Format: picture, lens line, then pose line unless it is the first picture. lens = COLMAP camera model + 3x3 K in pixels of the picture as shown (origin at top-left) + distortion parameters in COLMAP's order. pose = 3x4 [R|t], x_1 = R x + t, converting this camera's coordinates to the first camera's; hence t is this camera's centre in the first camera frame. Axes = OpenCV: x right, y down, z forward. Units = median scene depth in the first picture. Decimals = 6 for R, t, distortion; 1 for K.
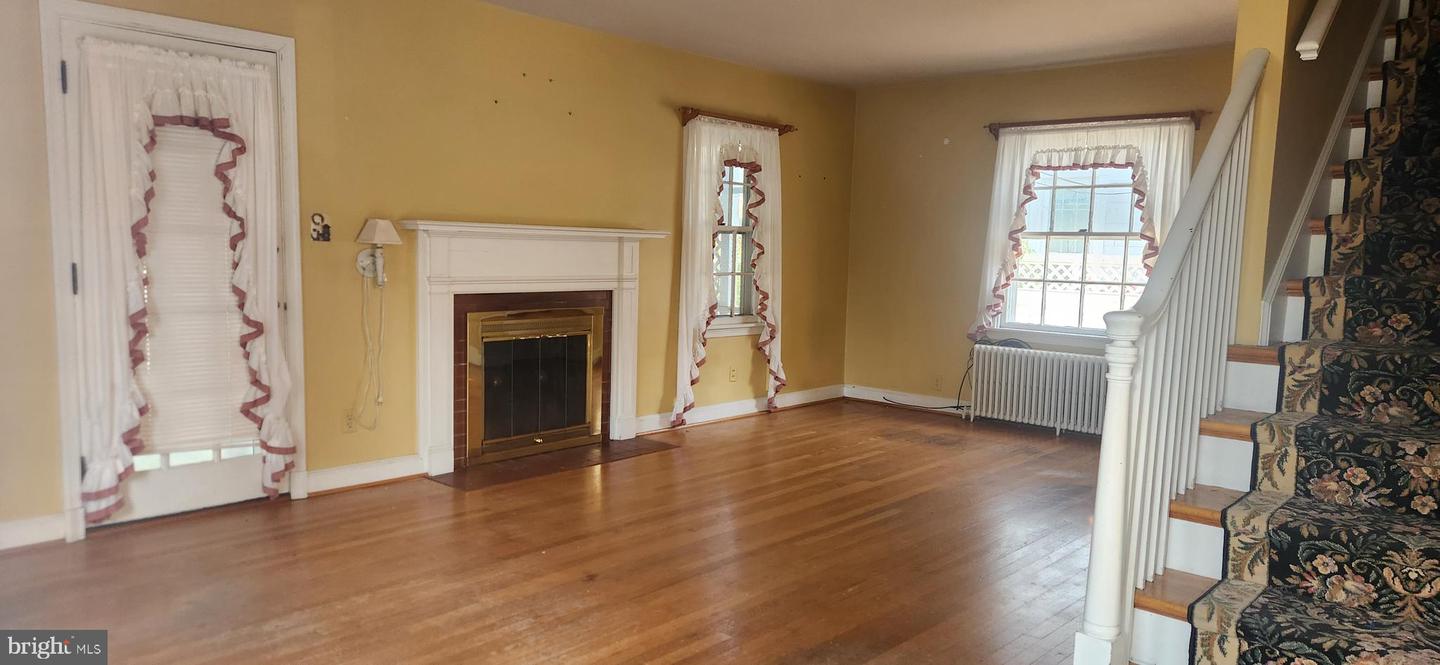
lens RADIAL K [[1000.9, 0, 705.2], [0, 1000.9, 338.5], [0, 0, 1]] dist [0.082524, -0.043146]
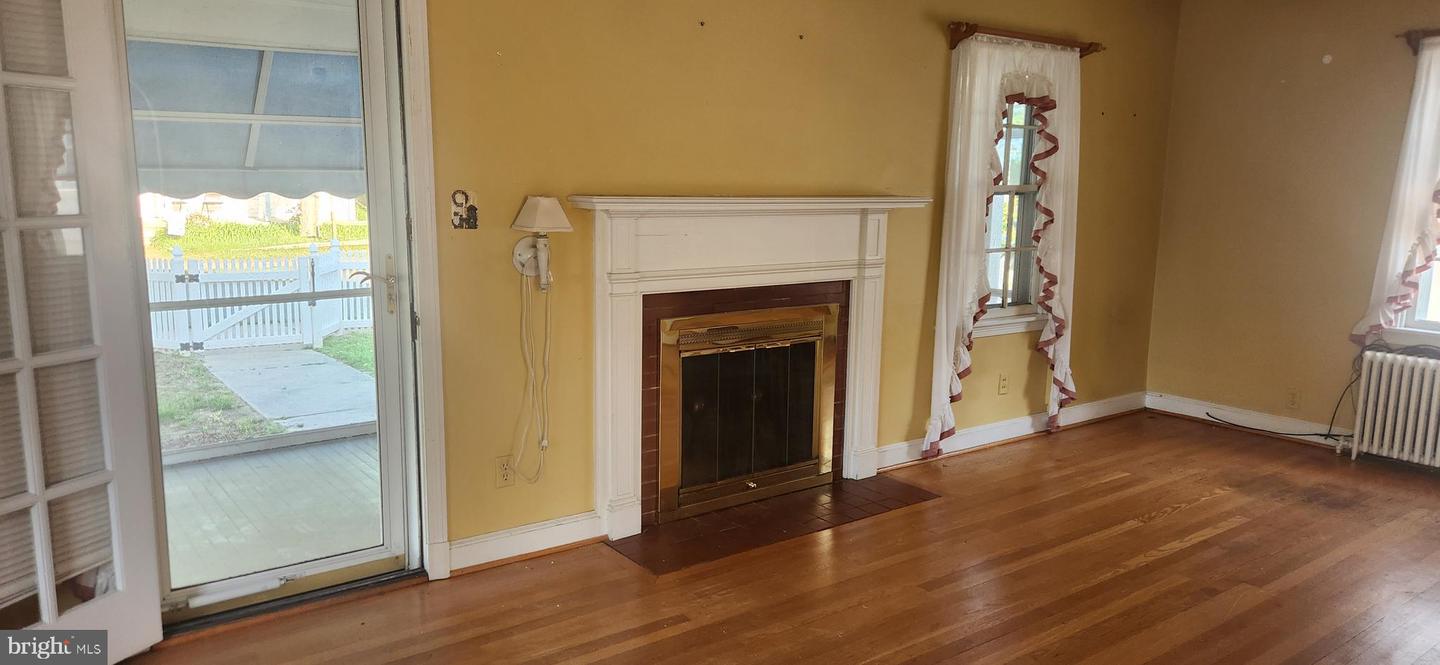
lens RADIAL K [[1000.9, 0, 716.1], [0, 1000.9, 330.1], [0, 0, 1]] dist [0.082524, -0.043146]
pose [[0.984834, 0.021298, -0.172190, -0.060035], [-0.010718, 0.998010, 0.062140, -0.053773], [0.173170, -0.059353, 0.983102, 0.245574]]
